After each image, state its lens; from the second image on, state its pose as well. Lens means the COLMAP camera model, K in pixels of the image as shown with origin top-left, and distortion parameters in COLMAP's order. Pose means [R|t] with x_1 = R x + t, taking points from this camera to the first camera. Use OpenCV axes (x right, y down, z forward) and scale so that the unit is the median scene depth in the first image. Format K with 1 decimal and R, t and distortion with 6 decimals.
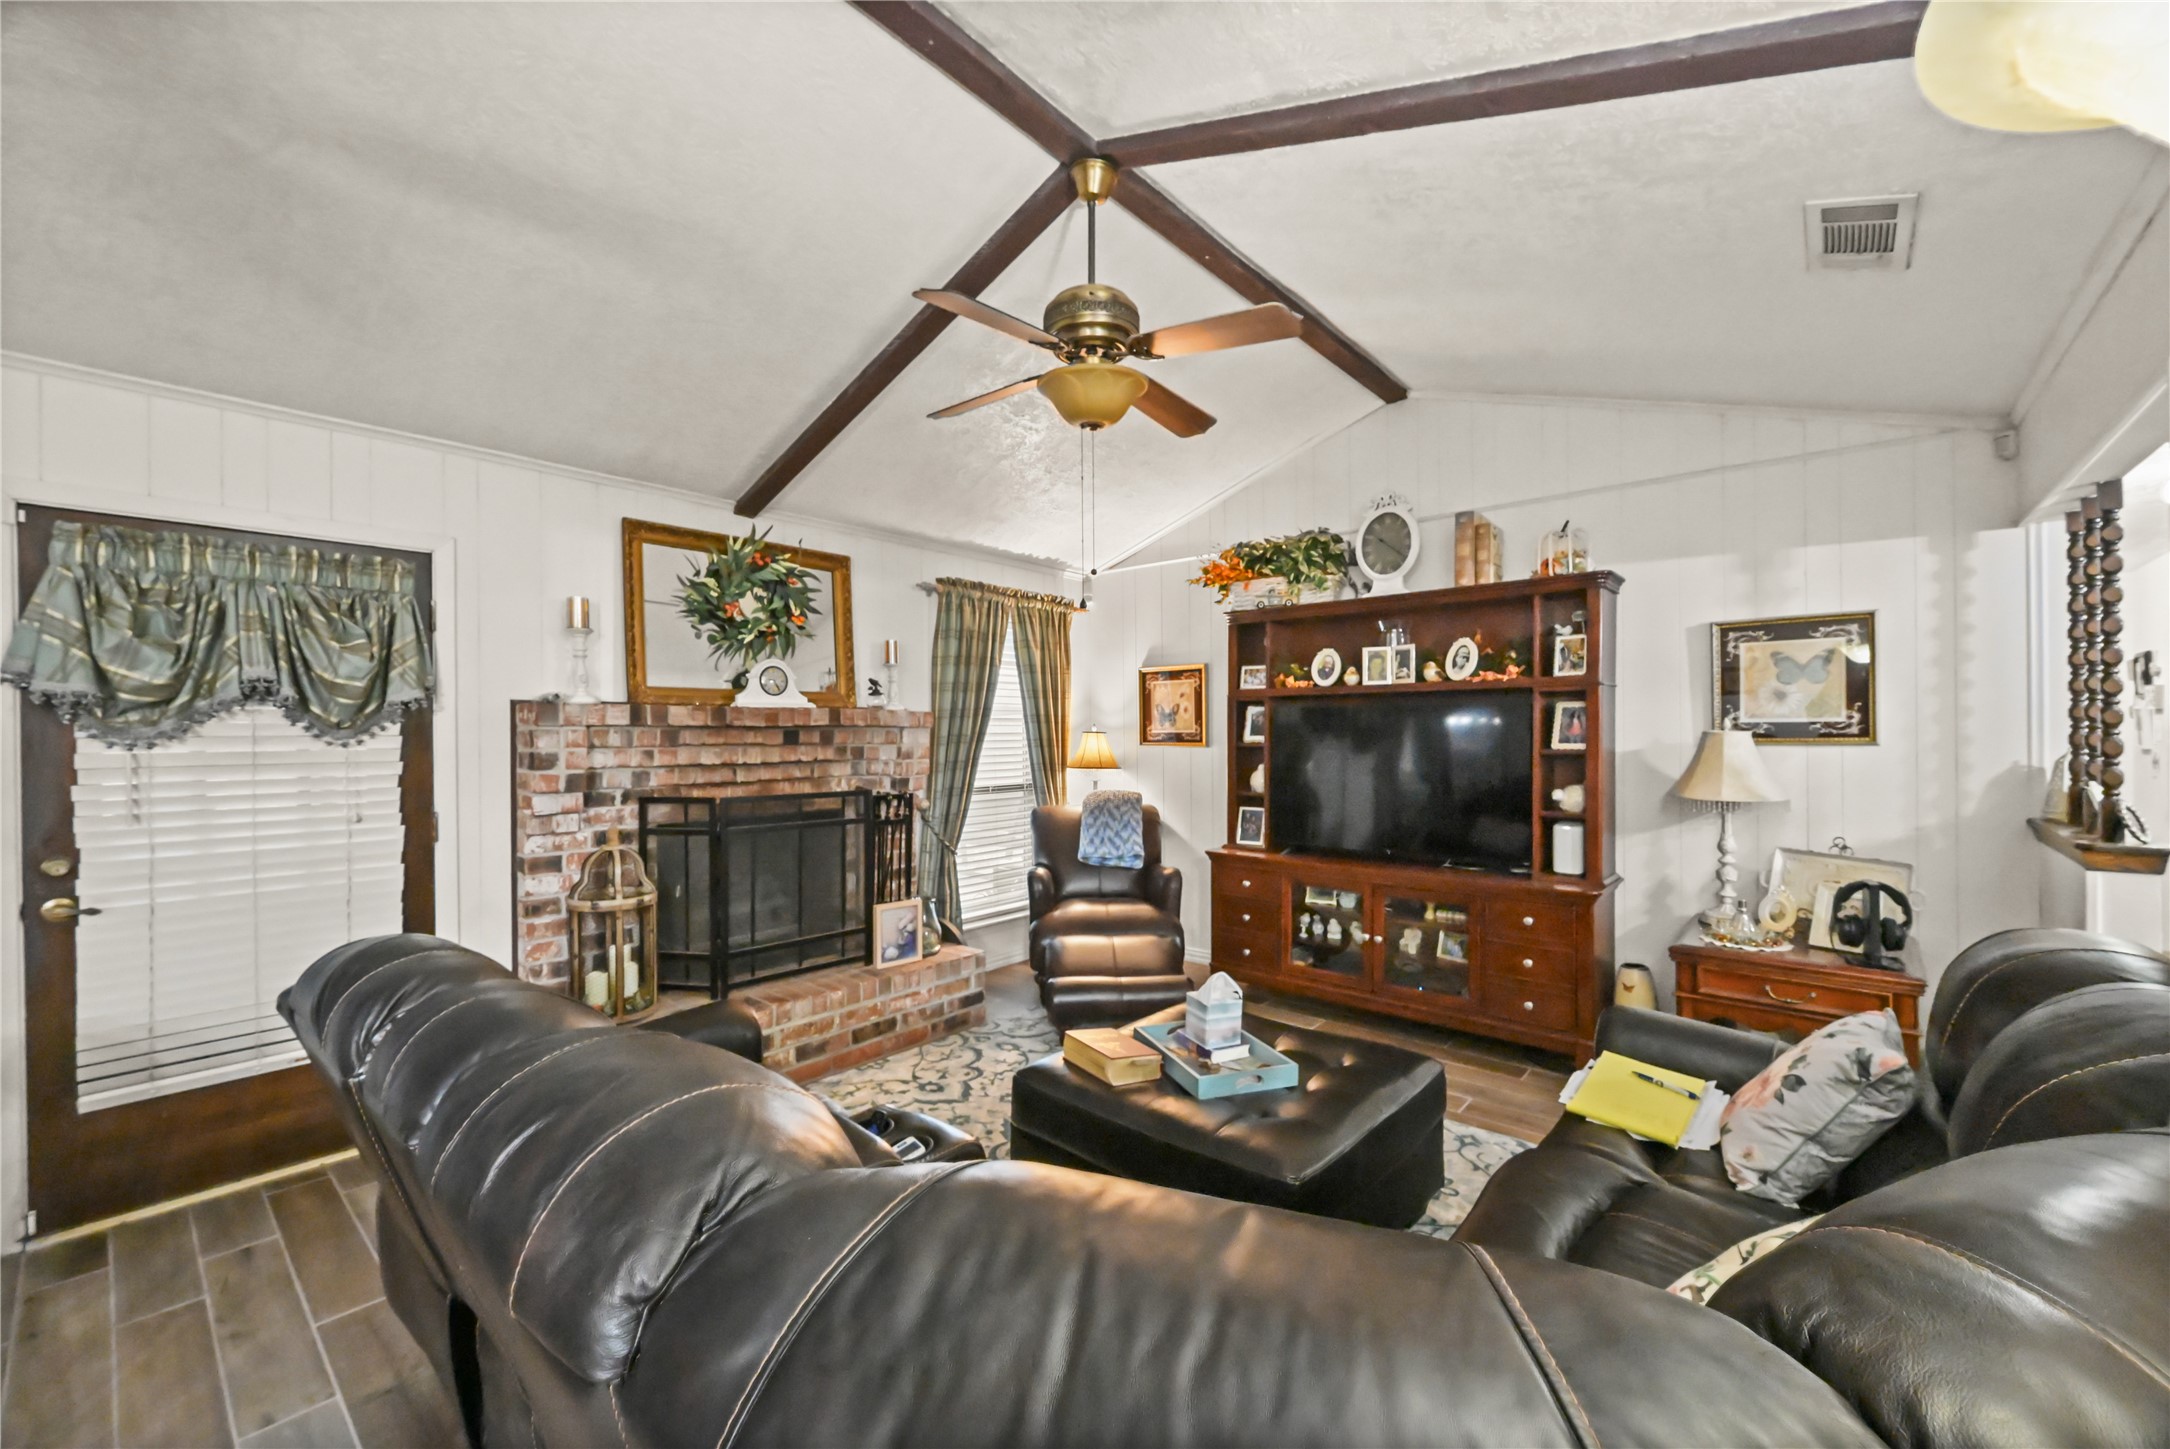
lens RADIAL K [[862.3, 0, 1083.8], [0, 862.3, 736.5], [0, 0, 1]] dist [0.000569, 0.000098]
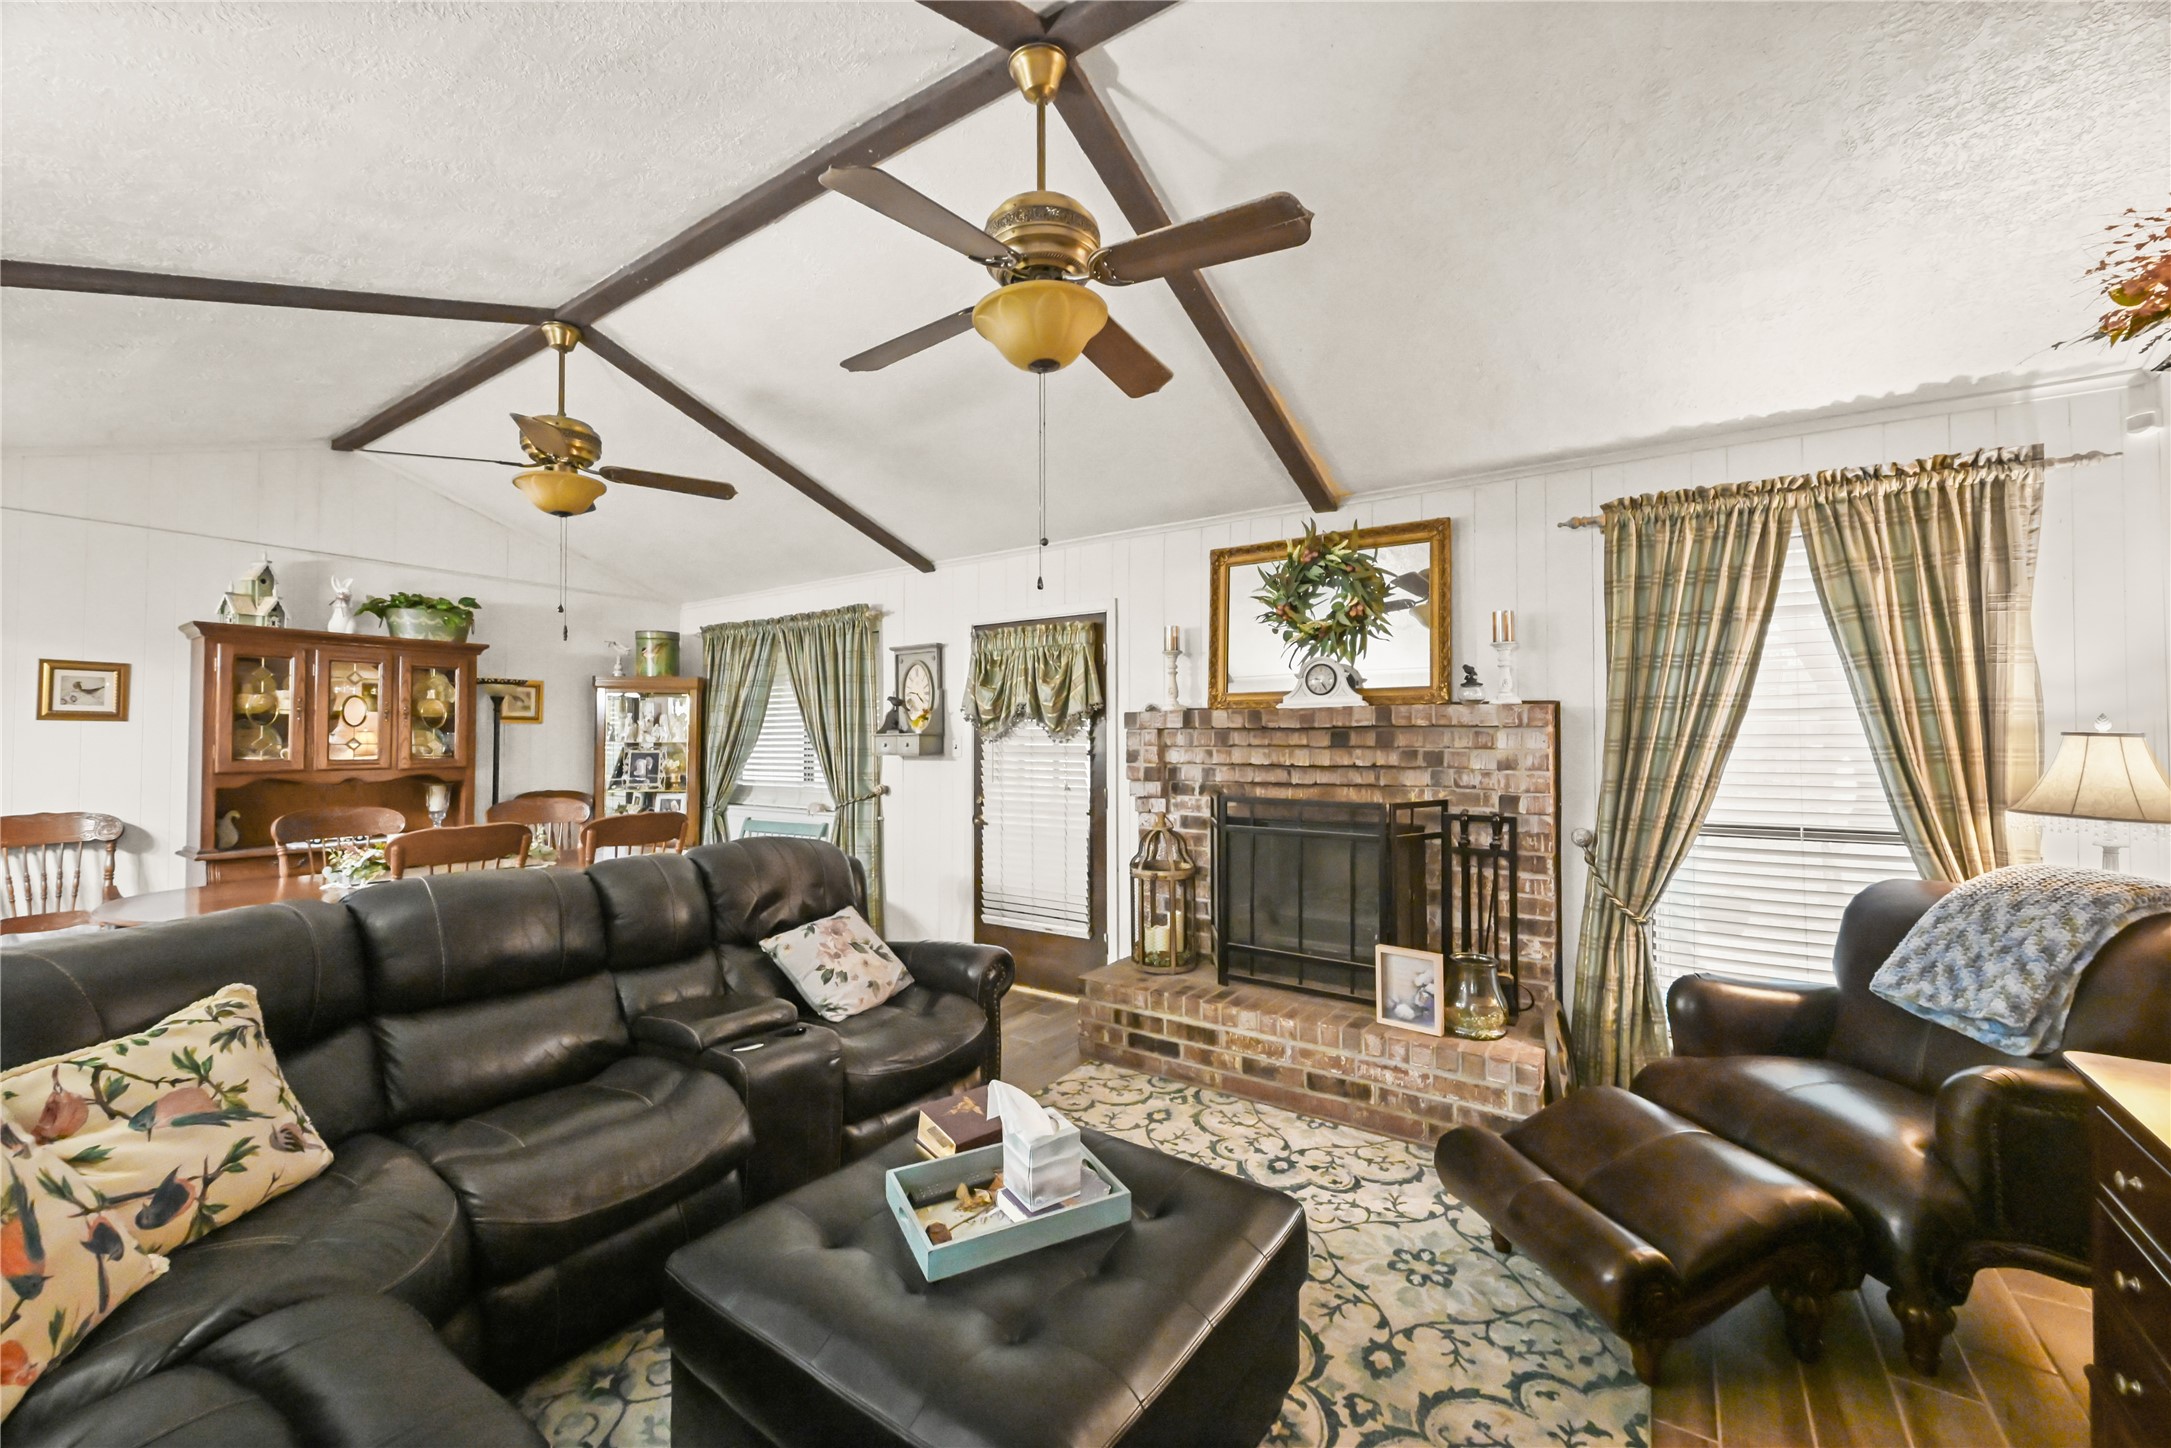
lens RADIAL K [[862.7, 0, 1074.9], [0, 862.7, 723.1], [0, 0, 1]] dist [0.000569, 0.000098]
pose [[0.110486, -0.009165, -0.993835, 0.573358], [-0.000617, 0.999957, -0.009290, -0.007976], [0.993877, 0.001640, 0.110476, 0.650107]]
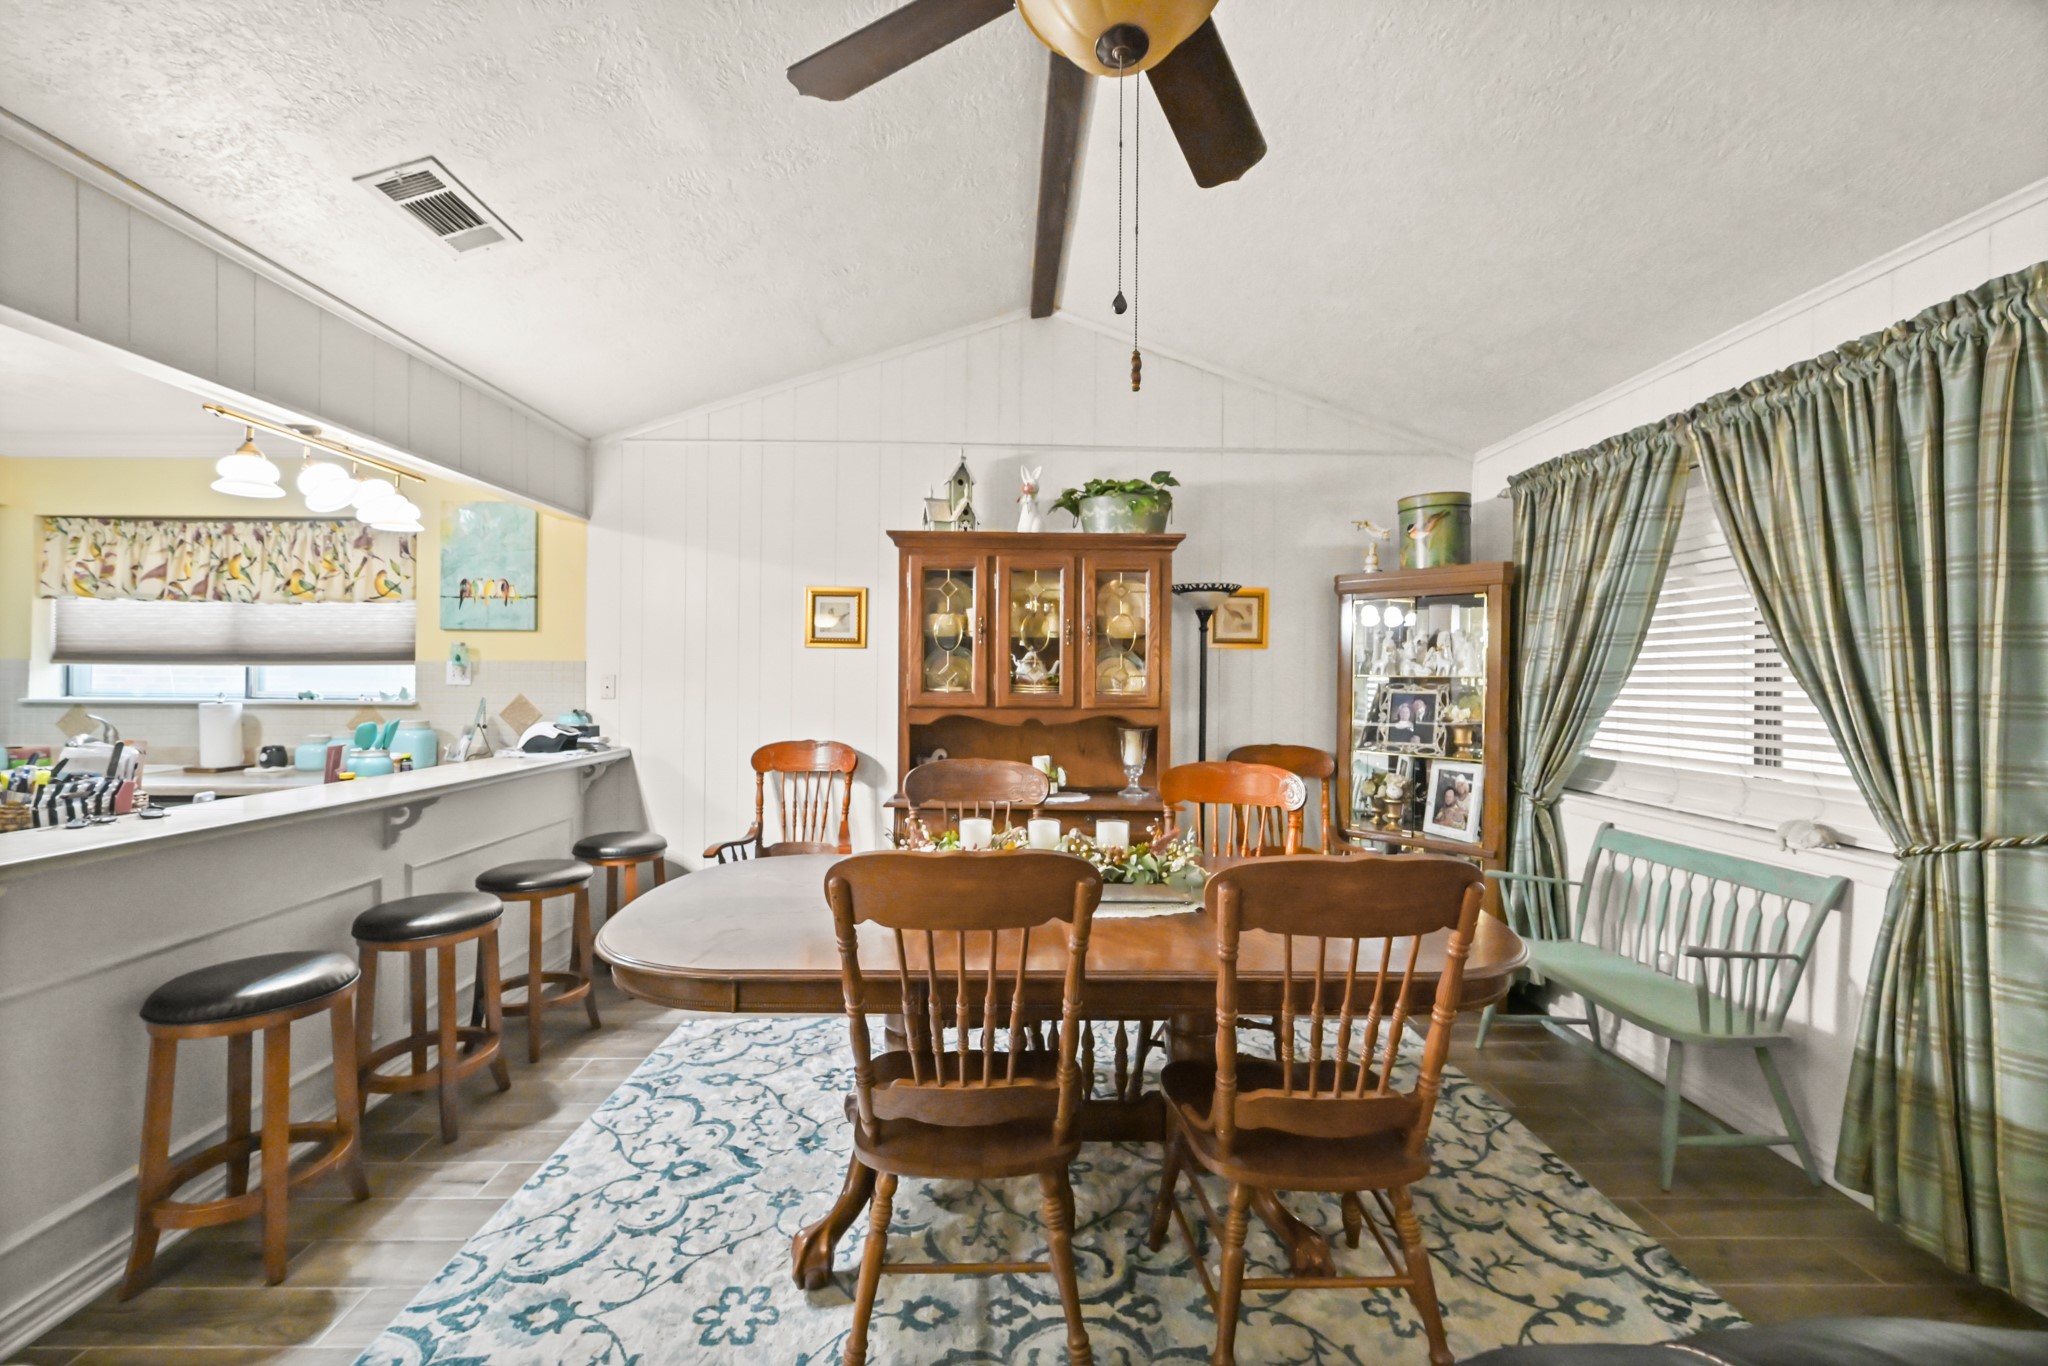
lens RADIAL K [[813.8, 0, 1012.0], [0, 813.8, 678.4], [0, 0, 1]] dist [0.000569, 0.000098]
pose [[-0.745753, 0.007293, -0.666183, -0.169876], [-0.000667, 0.999931, 0.011693, 0.005669], [0.666222, 0.009165, -0.745697, 0.415366]]
